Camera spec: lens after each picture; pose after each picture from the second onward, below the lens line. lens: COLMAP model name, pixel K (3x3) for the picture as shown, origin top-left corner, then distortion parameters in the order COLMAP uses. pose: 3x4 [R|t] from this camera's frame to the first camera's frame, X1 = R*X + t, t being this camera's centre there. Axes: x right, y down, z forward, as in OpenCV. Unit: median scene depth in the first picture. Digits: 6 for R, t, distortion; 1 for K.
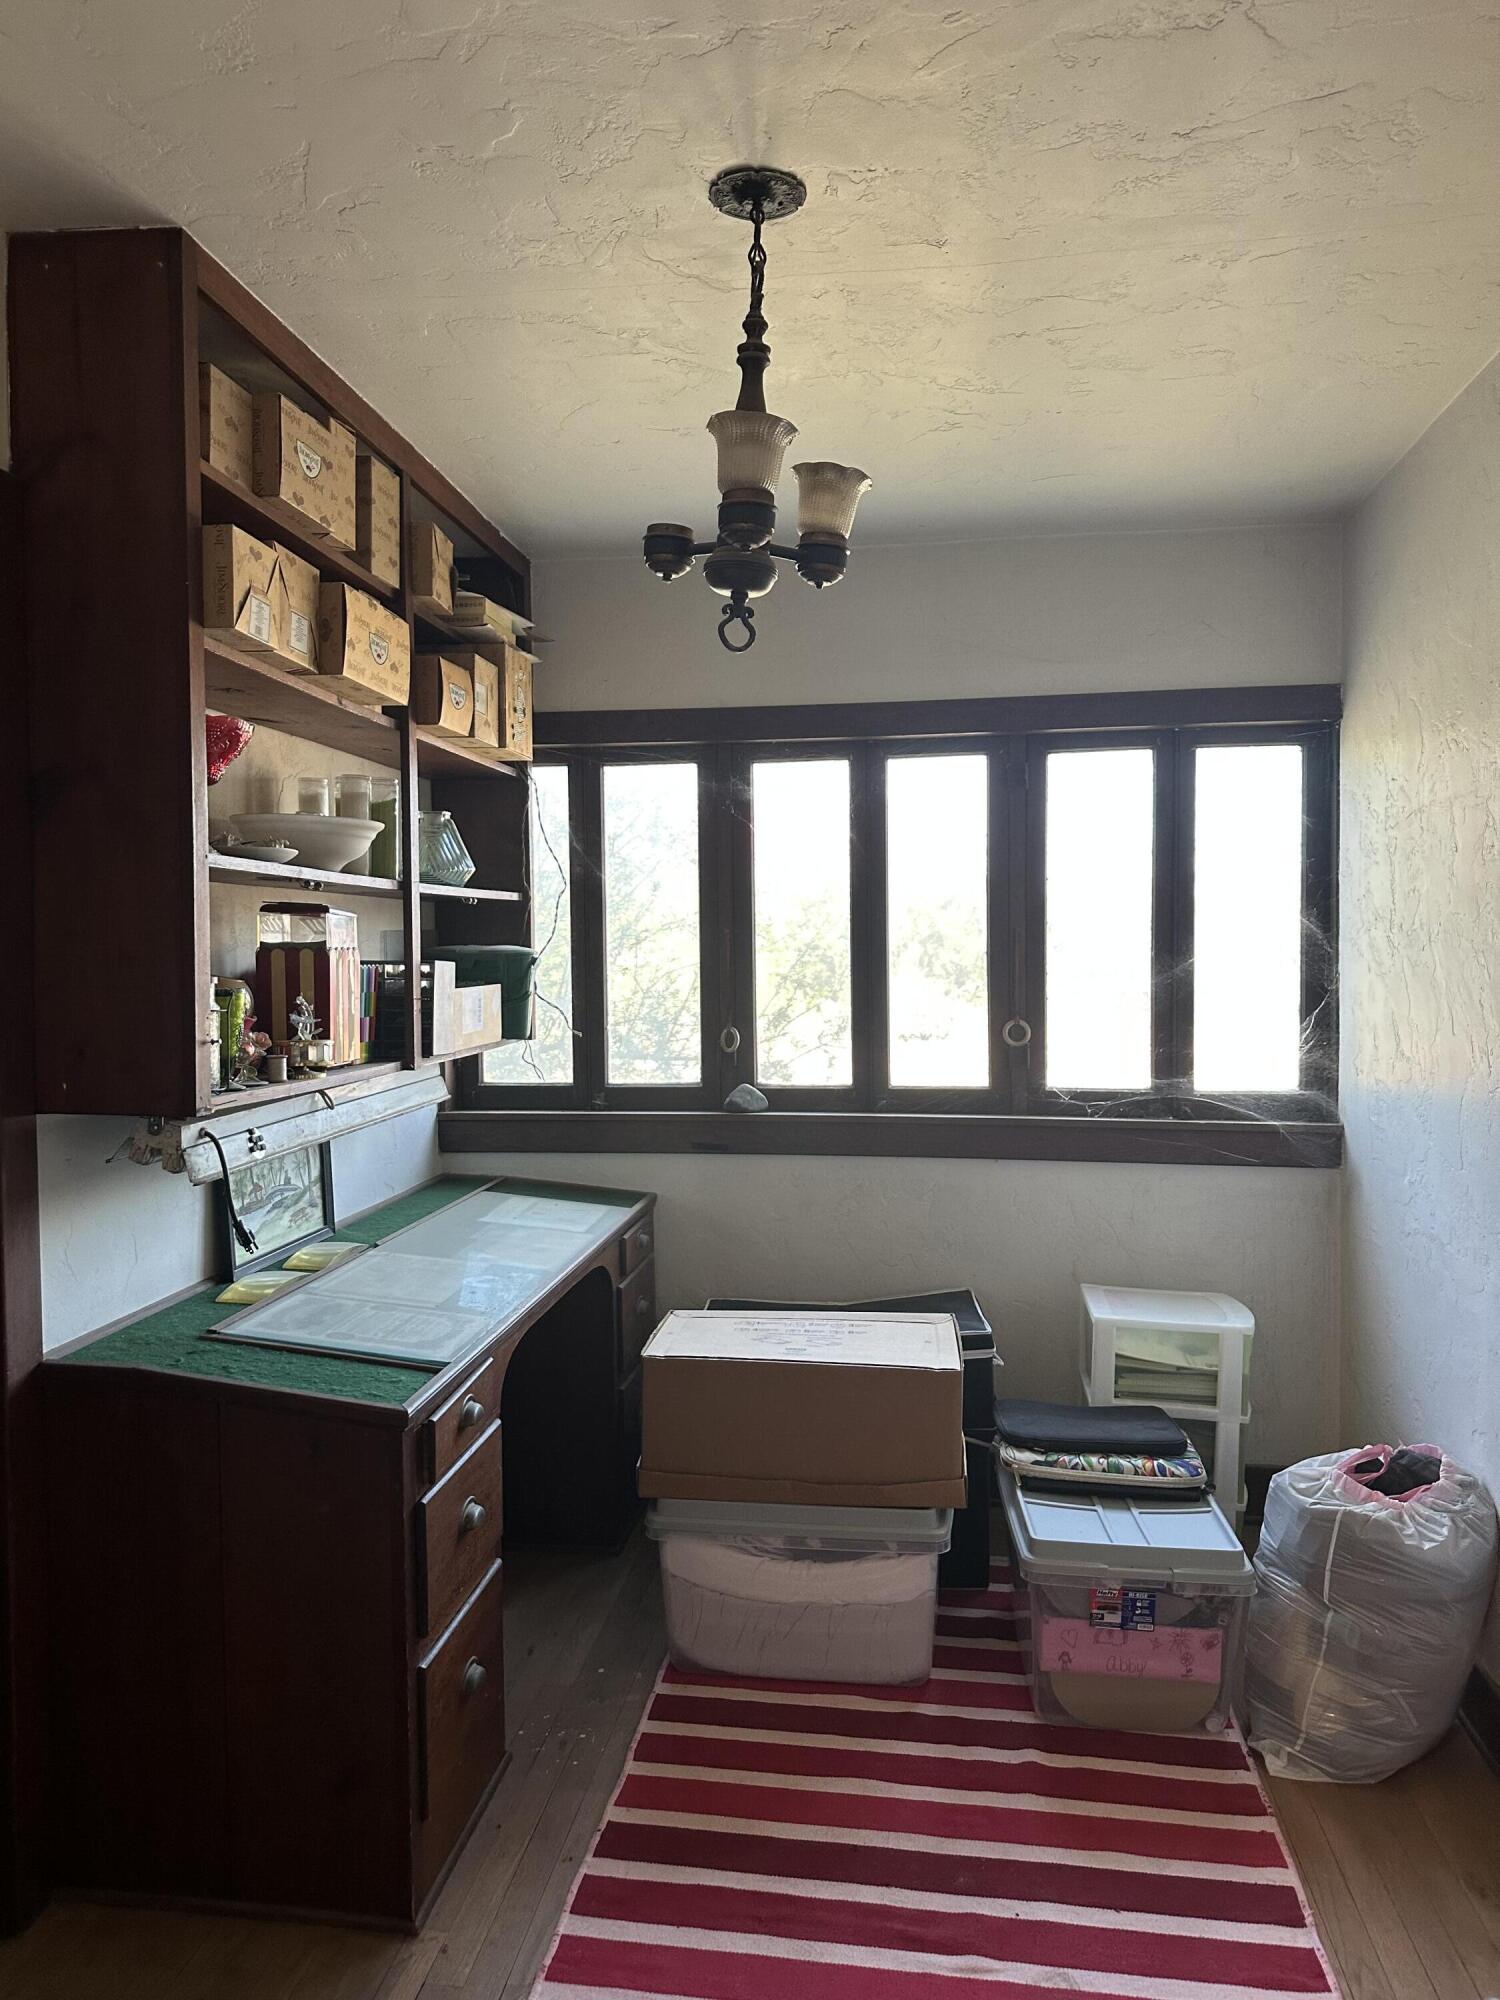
lens RADIAL K [[1395.0, 0, 695.6], [0, 1395.0, 1002.3], [0, 0, 1]] dist [0.056140, -0.073652]
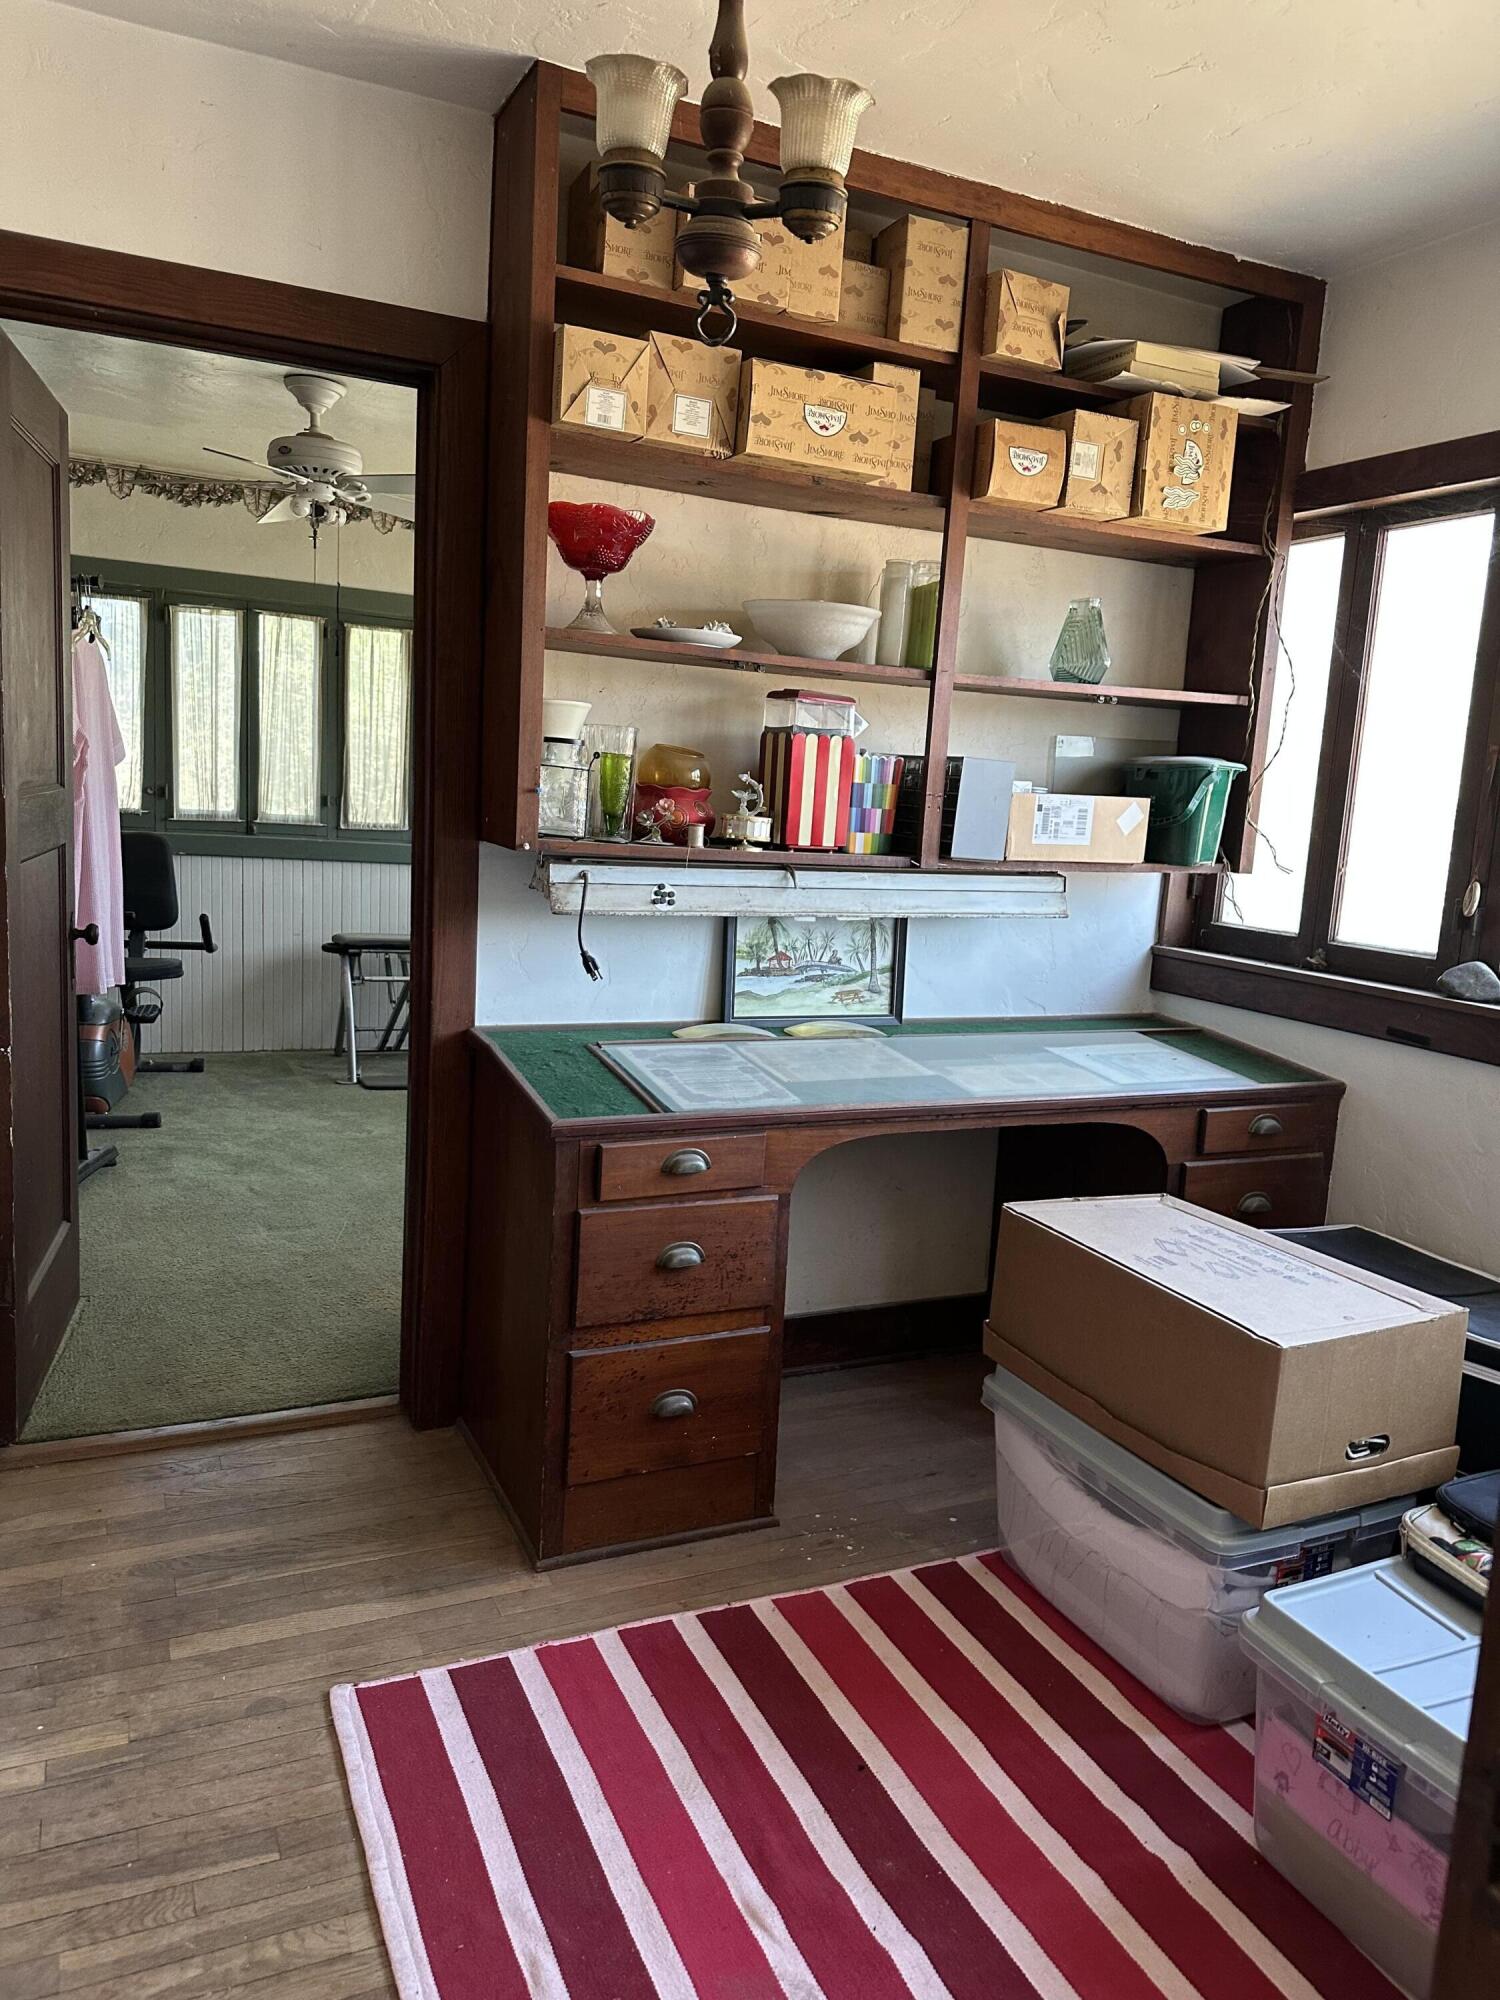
lens RADIAL K [[1395.0, 0, 747.3], [0, 1395.0, 990.1], [0, 0, 1]] dist [0.056140, -0.073652]
pose [[0.564526, 0.166682, -0.808411, 0.565361], [-0.096132, 0.986010, 0.136170, 0.012546], [0.819798, 0.000842, 0.572652, 0.360576]]
